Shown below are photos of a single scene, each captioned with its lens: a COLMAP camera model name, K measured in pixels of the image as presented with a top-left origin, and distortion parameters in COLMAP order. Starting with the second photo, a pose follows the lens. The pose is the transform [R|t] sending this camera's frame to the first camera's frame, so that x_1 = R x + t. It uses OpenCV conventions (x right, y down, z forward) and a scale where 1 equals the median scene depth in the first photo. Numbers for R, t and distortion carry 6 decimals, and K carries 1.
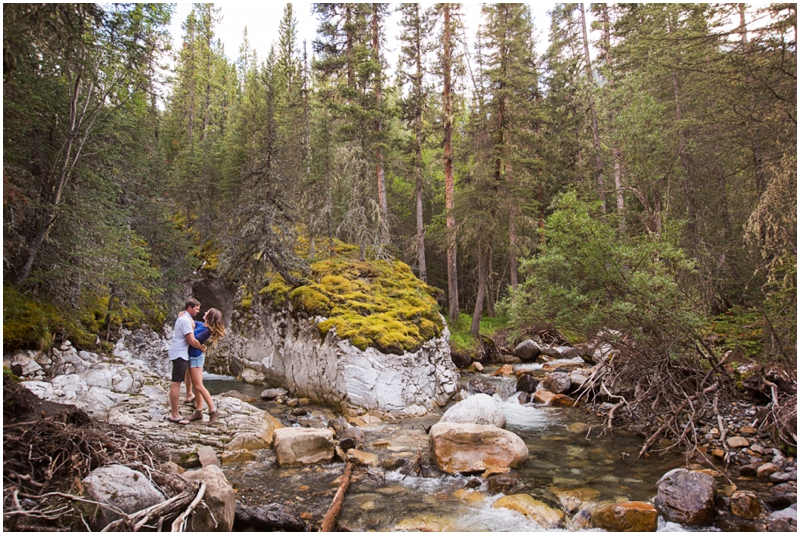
lens RADIAL K [[483.2, 0, 400.0], [0, 483.2, 267.5], [0, 0, 1]] dist [-0.062269, 0.081071]
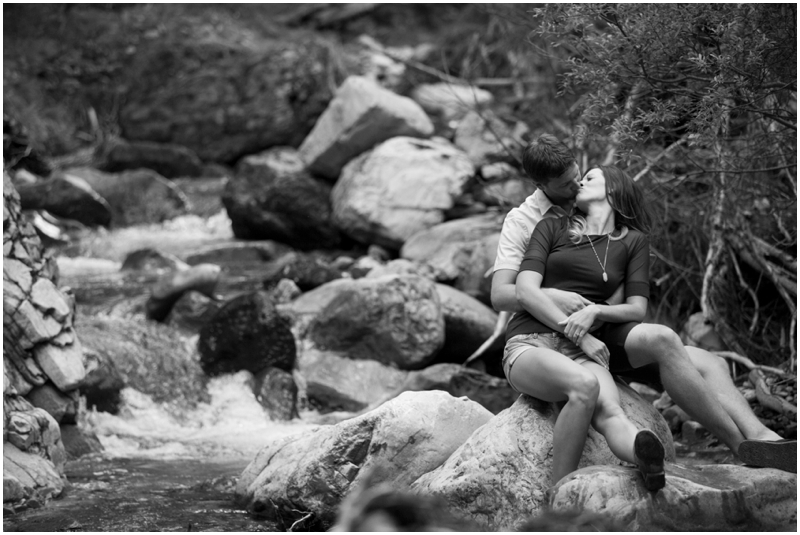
lens RADIAL K [[2783.5, 0, 400.0], [0, 2783.5, 267.5], [0, 0, 1]] dist [0.099271, 2.940268]
pose [[0.759803, -0.037952, 0.649045, -0.563648], [-0.088209, 0.983047, 0.160744, 0.001715], [-0.644142, -0.179386, 0.743574, 0.015386]]
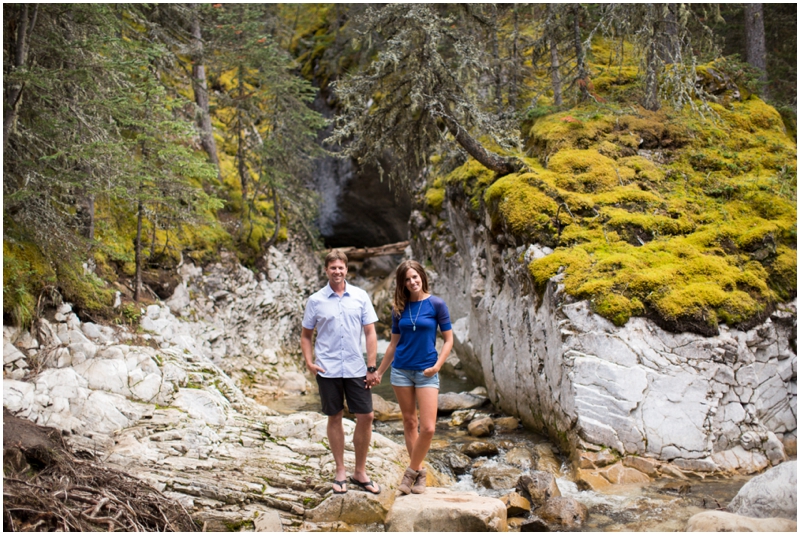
lens RADIAL K [[1150.9, 0, 400.0], [0, 1150.9, 267.5], [0, 0, 1]] dist [-0.201444, 0.529034]
pose [[0.909005, 0.014088, -0.416546, 0.163692], [0.060386, 0.984431, 0.165072, -0.063586], [0.412387, -0.175205, 0.894003, -0.029033]]
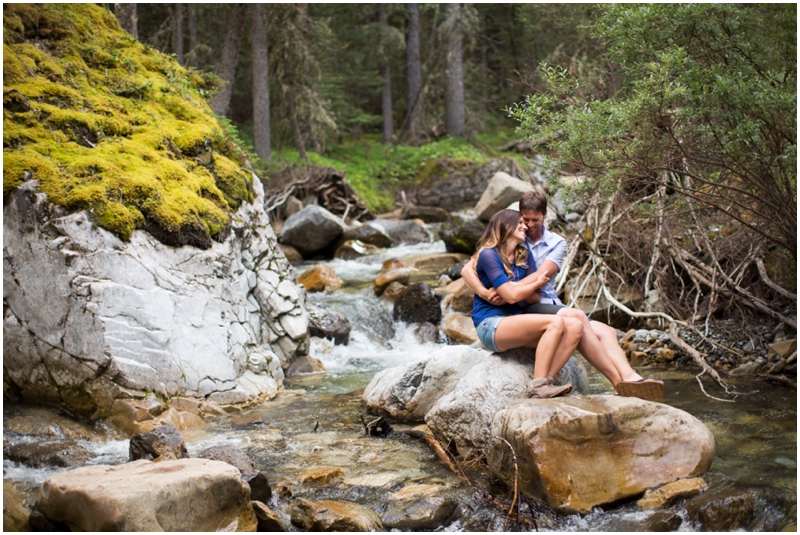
lens RADIAL K [[1150.9, 0, 400.0], [0, 1150.9, 267.5], [0, 0, 1]] dist [-0.201444, 0.529034]
pose [[0.861325, -0.055830, 0.504977, -0.298037], [-0.043047, 0.982350, 0.182032, 0.025797], [-0.506227, -0.178527, 0.843719, 0.159632]]
